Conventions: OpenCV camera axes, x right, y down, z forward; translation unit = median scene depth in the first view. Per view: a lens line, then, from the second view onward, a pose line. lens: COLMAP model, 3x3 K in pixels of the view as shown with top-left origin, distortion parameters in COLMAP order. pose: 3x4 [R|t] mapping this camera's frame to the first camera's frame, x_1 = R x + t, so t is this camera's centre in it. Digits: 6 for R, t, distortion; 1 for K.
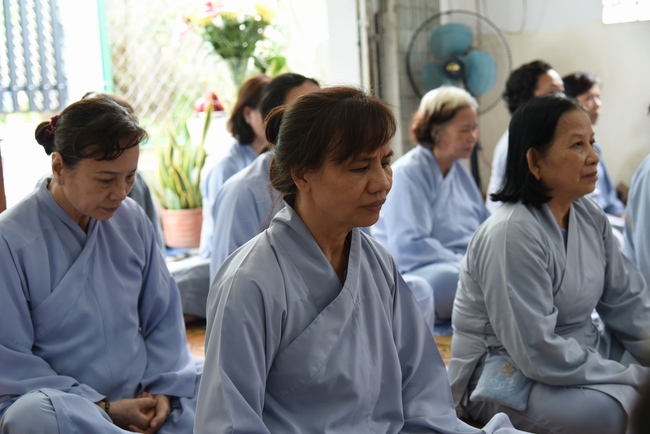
lens RADIAL K [[949.3, 0, 325.0], [0, 949.3, 217.0], [0, 0, 1]] dist [-0.016567, -0.016671]
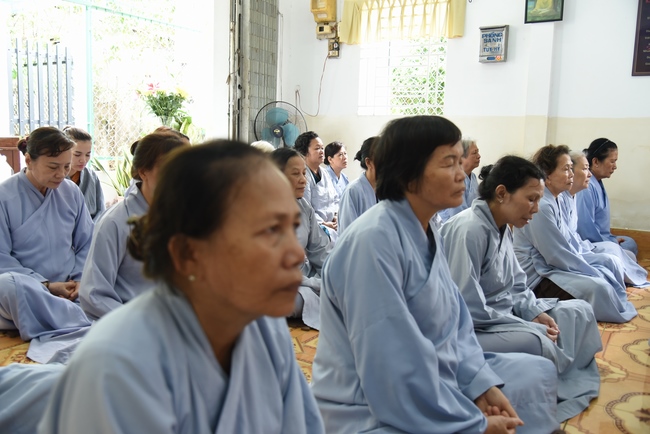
lens RADIAL K [[579.7, 0, 325.0], [0, 579.7, 217.0], [0, 0, 1]] dist [0.014650, 0.012642]
pose [[0.992258, 0.071939, 0.101241, 0.199905], [-0.071140, 0.997400, -0.011480, 0.031149], [-0.101803, 0.004189, 0.994796, -0.252473]]
